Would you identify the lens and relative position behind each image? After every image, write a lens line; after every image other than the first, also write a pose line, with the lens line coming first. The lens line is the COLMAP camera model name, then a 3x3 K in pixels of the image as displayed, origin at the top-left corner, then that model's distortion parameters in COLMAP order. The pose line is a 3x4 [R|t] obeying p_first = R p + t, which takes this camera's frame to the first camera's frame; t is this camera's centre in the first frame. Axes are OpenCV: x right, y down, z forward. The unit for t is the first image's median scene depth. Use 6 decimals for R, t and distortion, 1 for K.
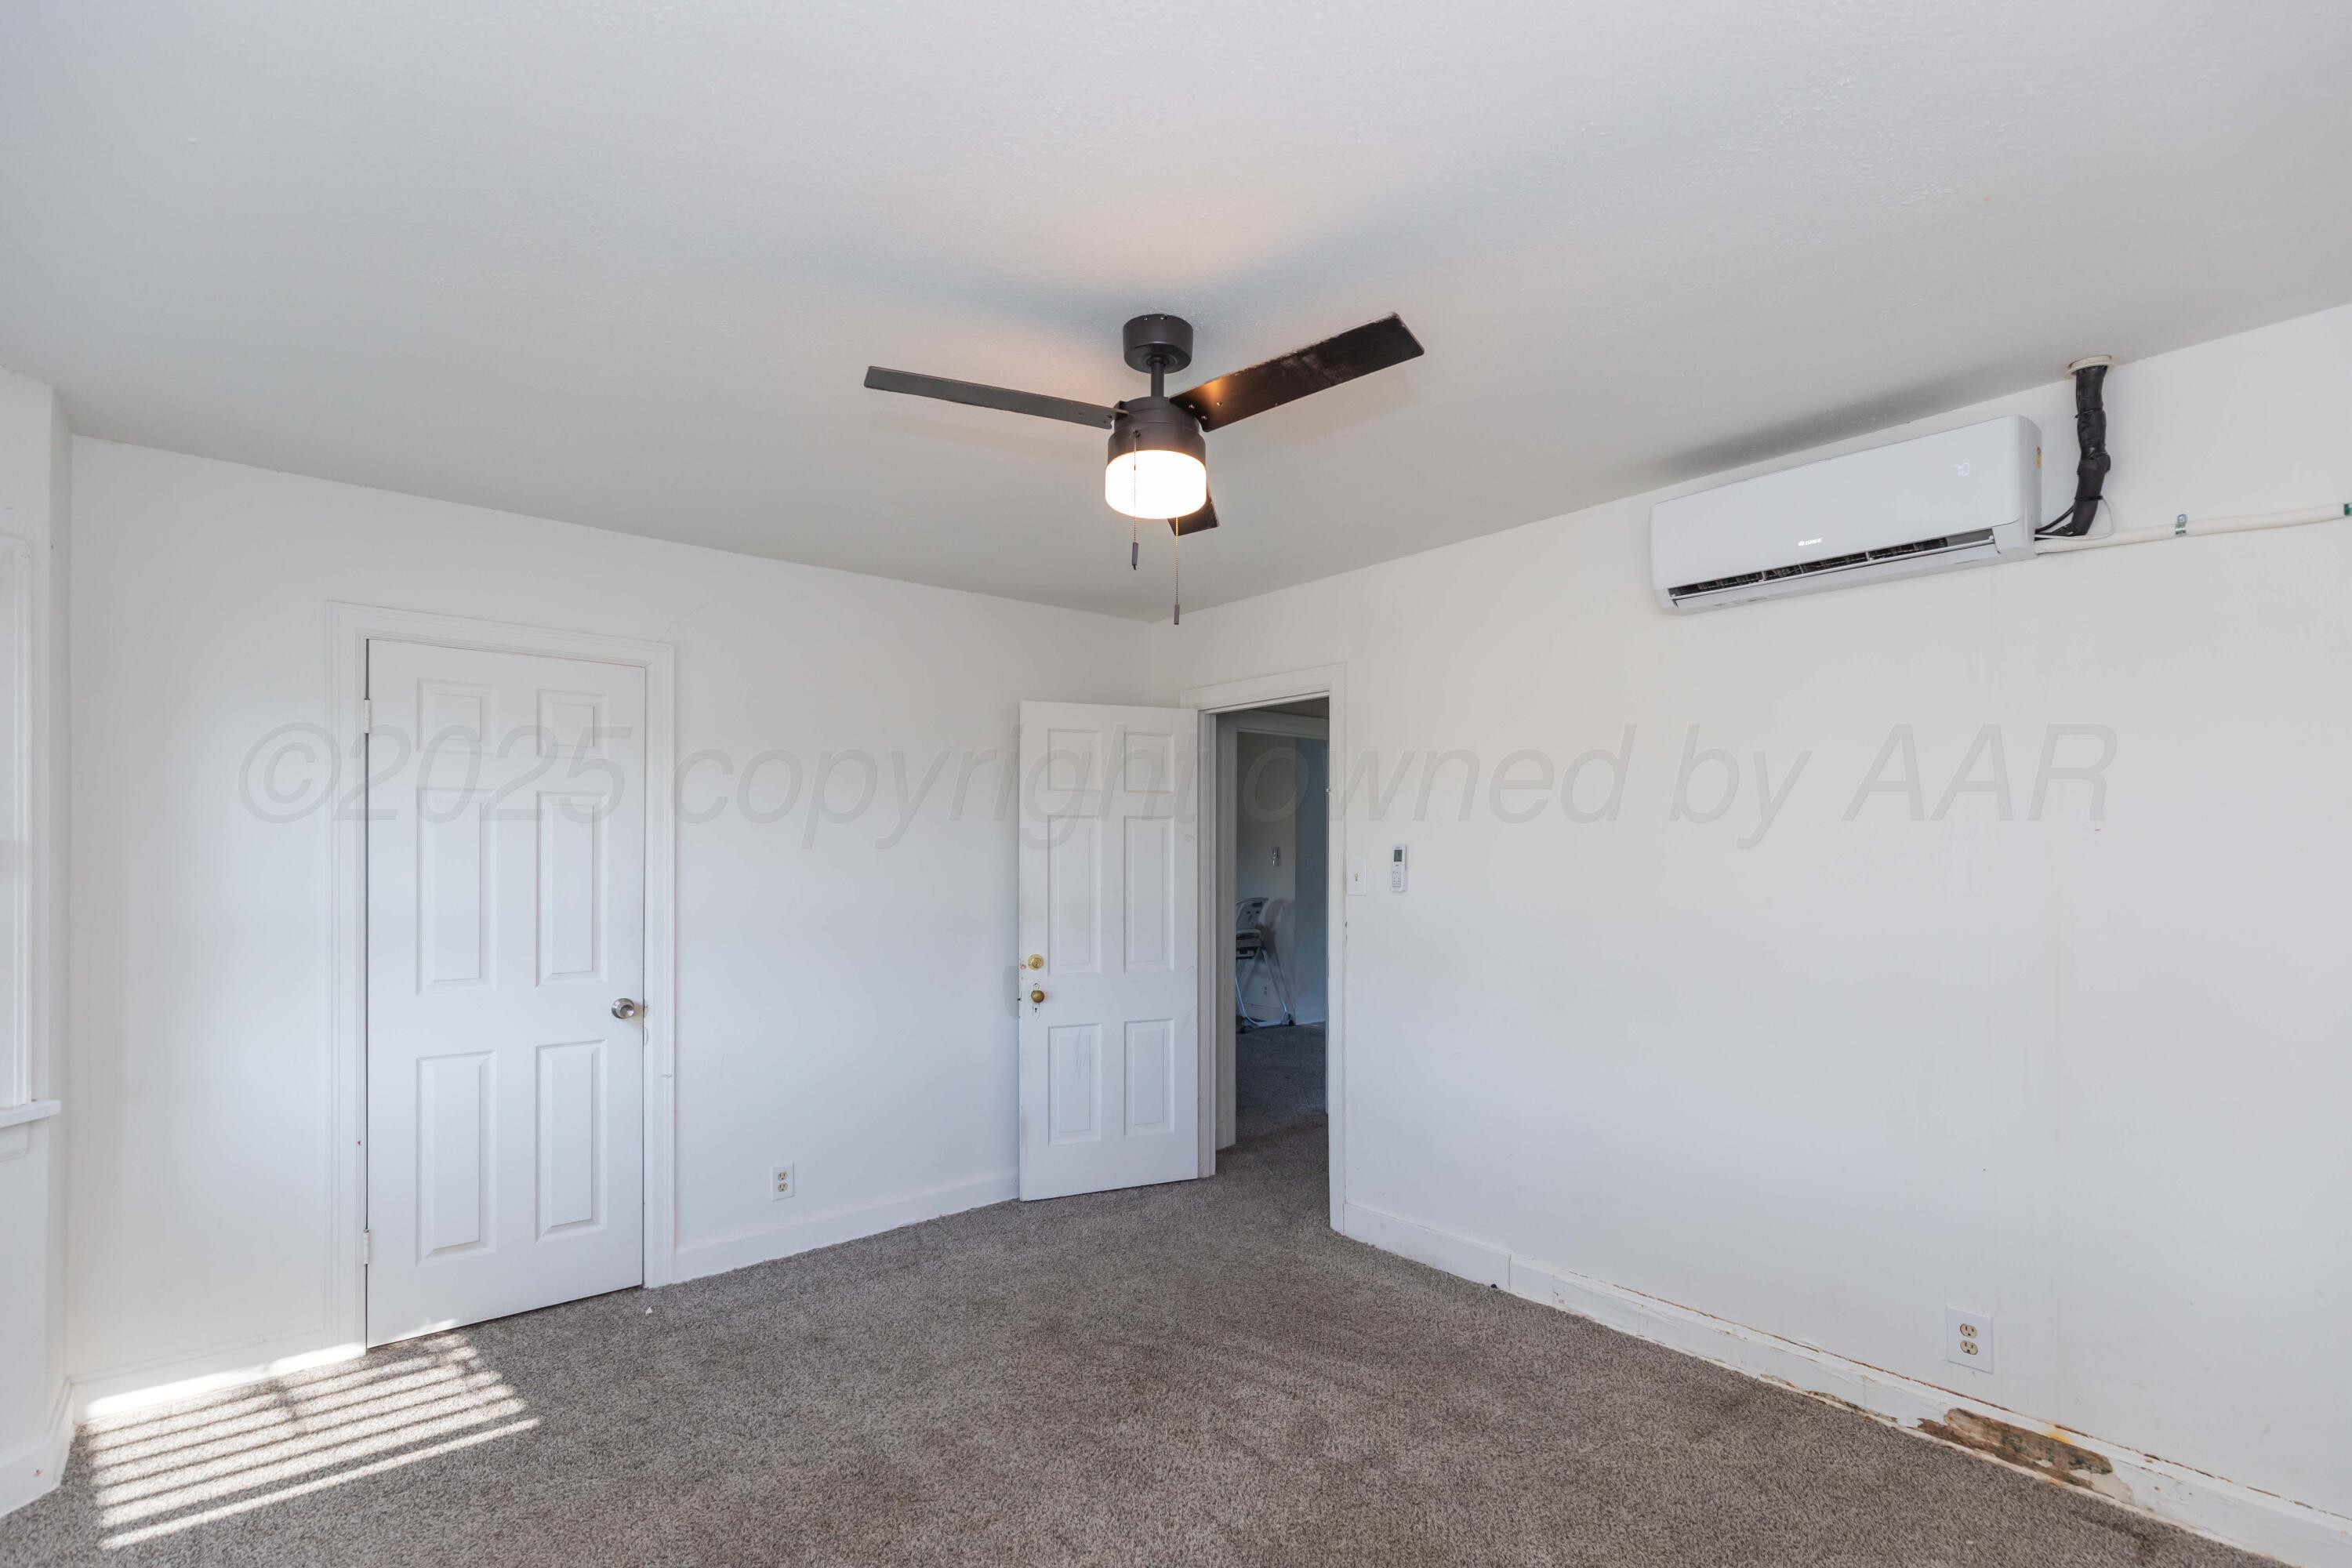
lens RADIAL K [[1102.6, 0, 1177.7], [0, 1102.6, 846.3], [0, 0, 1]] dist [0.002693, 0.000437]
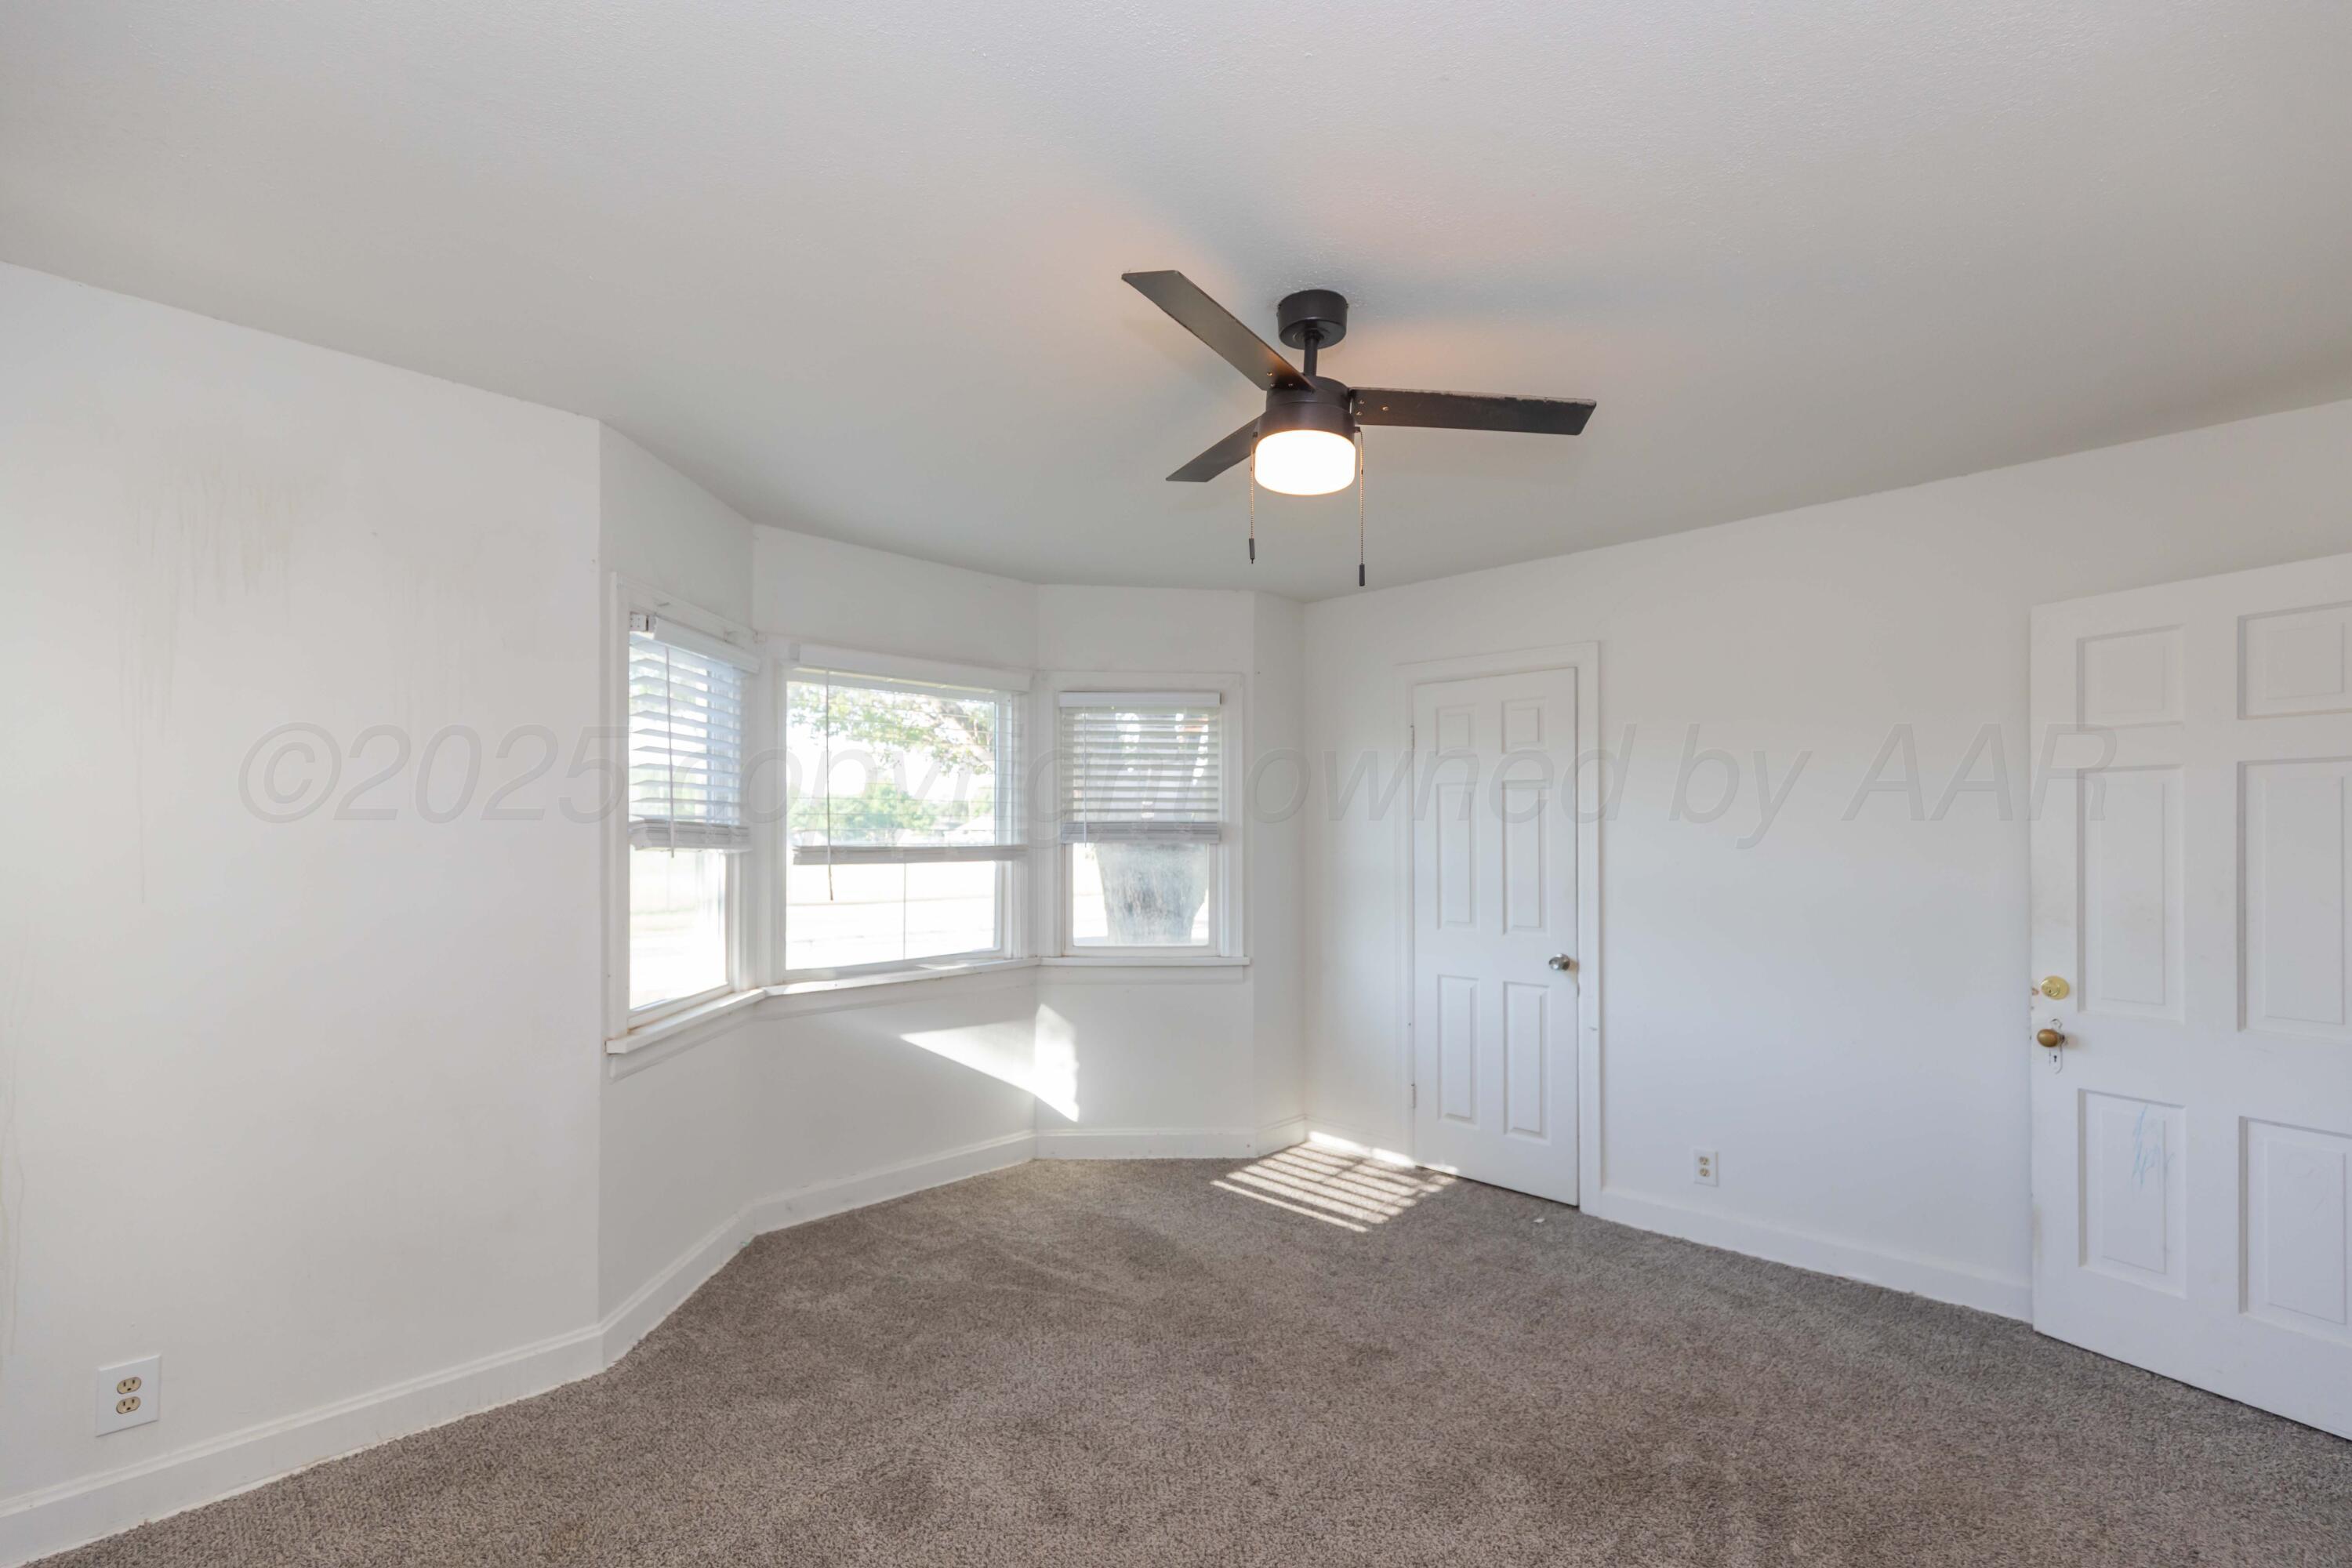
lens RADIAL K [[1070.7, 0, 1159.0], [0, 1070.7, 830.7], [0, 0, 1]] dist [0.001460, 0.000213]
pose [[0.073507, 0.000354, -0.997295, 0.643448], [0.010735, 0.999942, 0.001146, 0.002130], [0.997237, -0.010790, 0.073499, 0.533296]]
